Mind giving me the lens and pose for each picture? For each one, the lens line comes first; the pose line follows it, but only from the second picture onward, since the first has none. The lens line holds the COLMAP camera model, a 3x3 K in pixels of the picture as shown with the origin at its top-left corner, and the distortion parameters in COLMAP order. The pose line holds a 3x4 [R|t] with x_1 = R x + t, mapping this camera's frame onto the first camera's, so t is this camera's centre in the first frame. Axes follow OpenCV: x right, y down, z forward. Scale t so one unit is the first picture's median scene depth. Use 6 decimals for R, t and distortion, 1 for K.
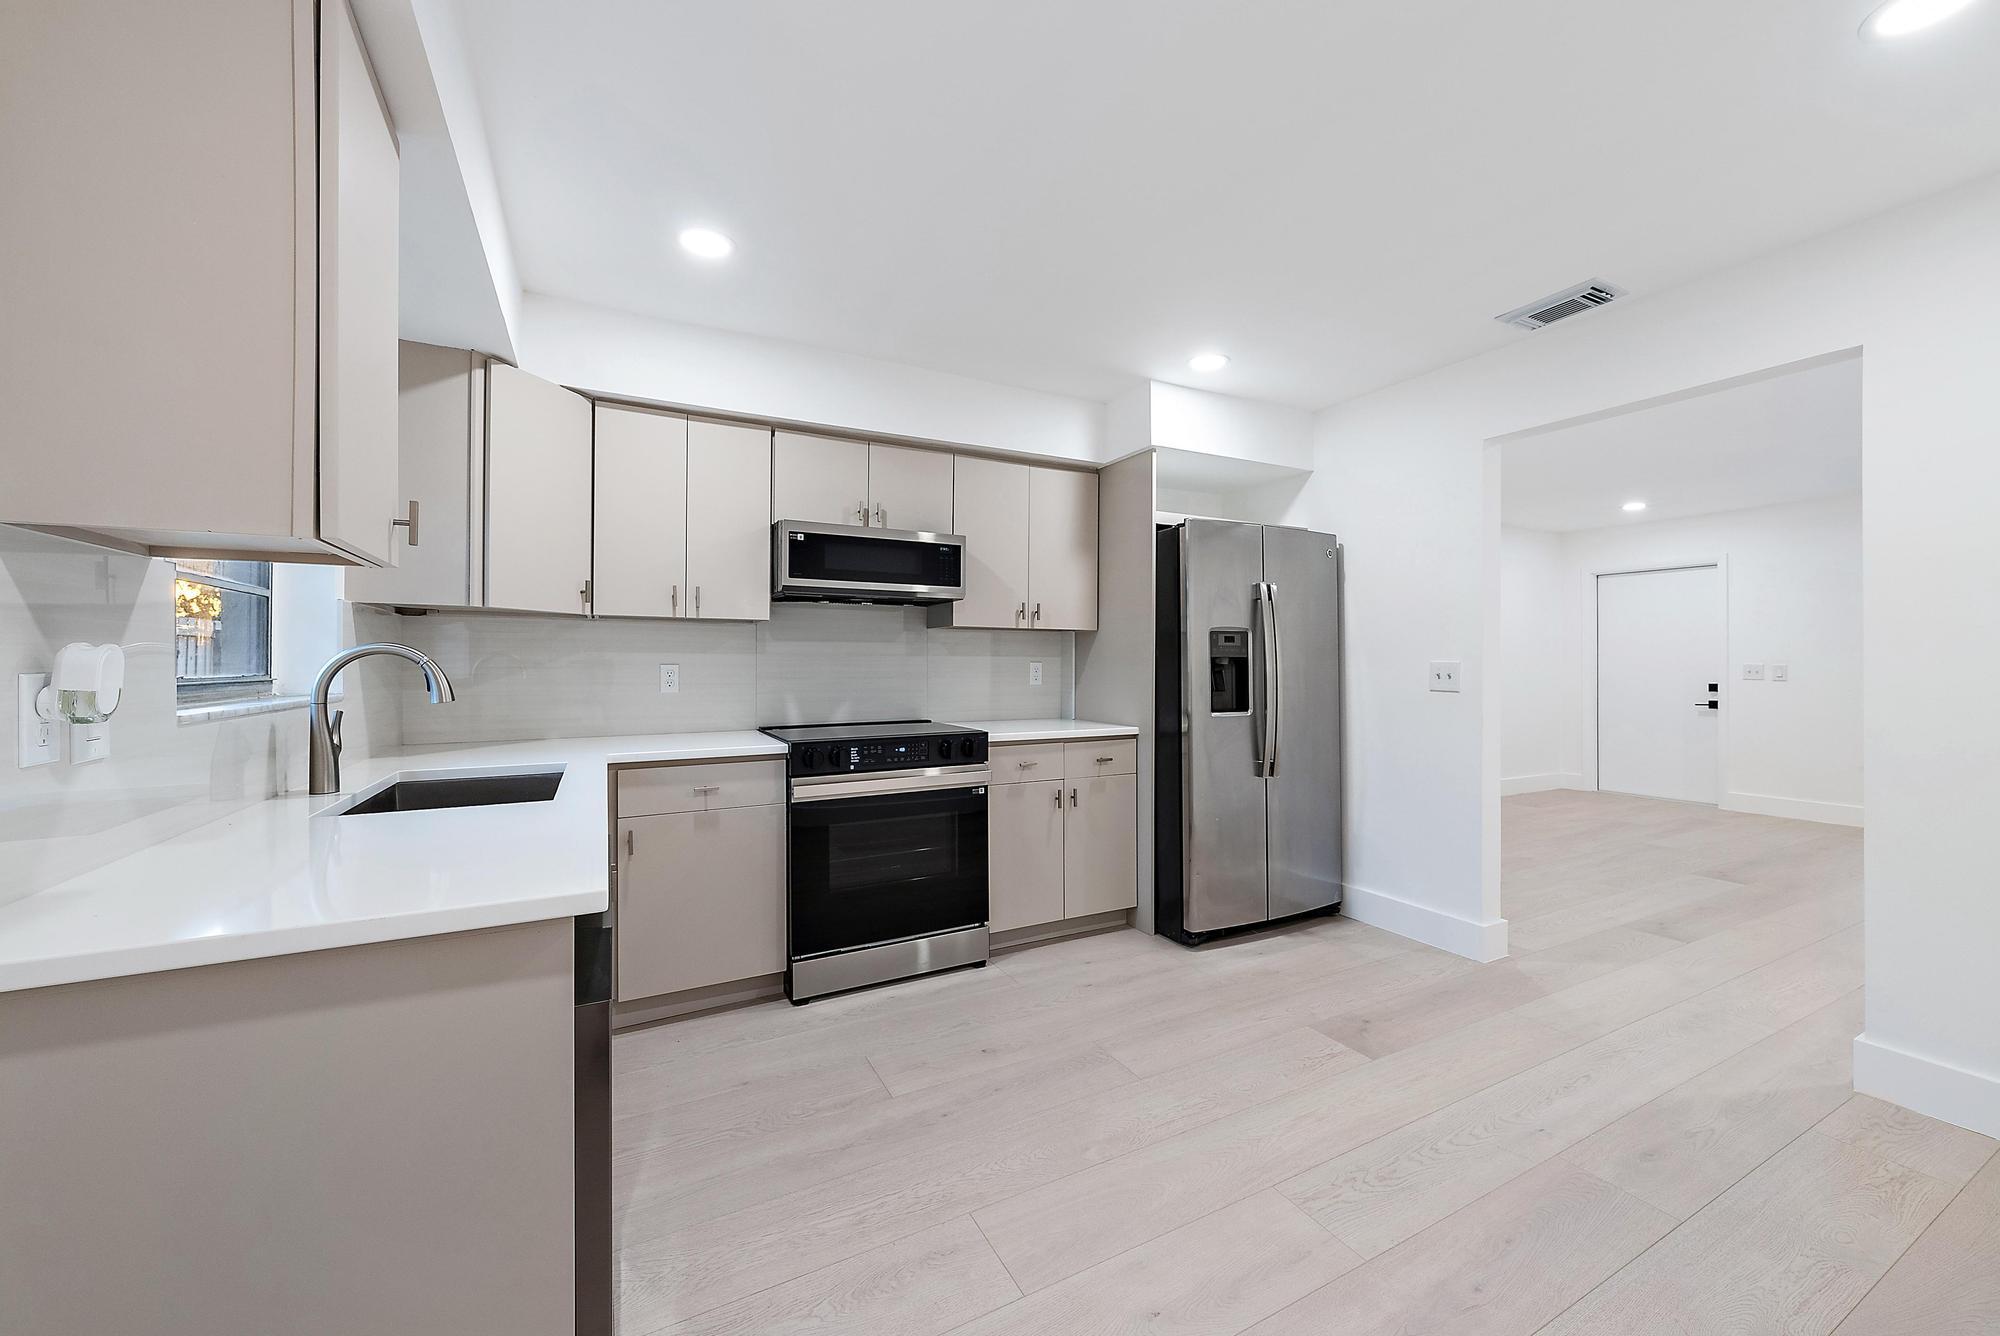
lens RADIAL K [[773.2, 0, 1003.3], [0, 773.2, 662.2], [0, 0, 1]] dist [-0.000735, -0.000090]
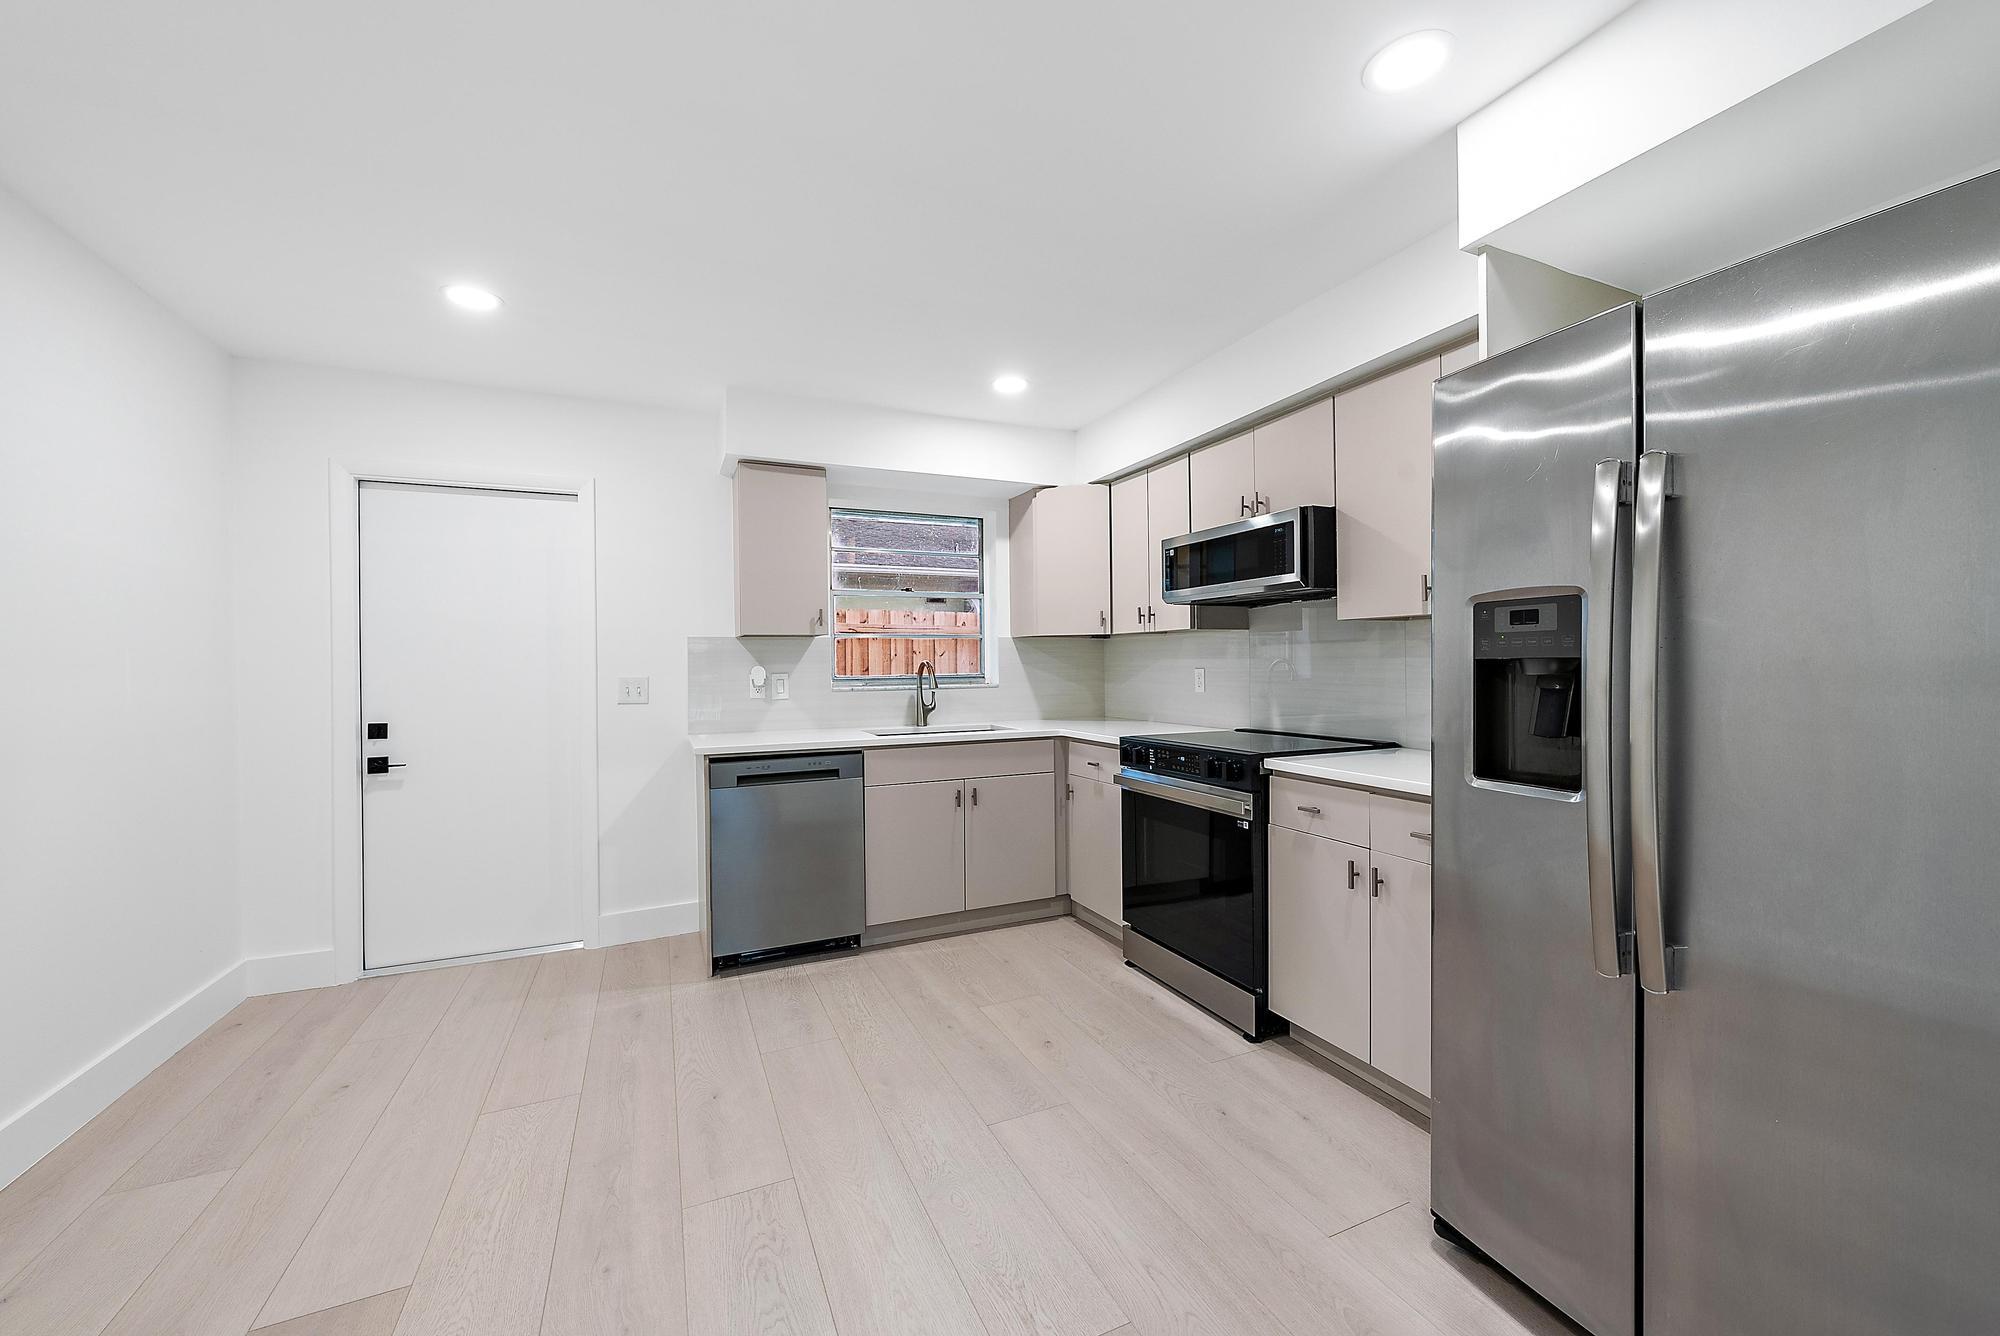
lens RADIAL K [[773.2, 0, 1003.3], [0, 773.2, 662.2], [0, 0, 1]] dist [-0.000735, -0.000090]
pose [[-0.067121, -0.001517, -0.997744, 0.855008], [0.011573, 0.999930, -0.002299, -0.007897], [0.997678, -0.011701, -0.067099, 0.848118]]
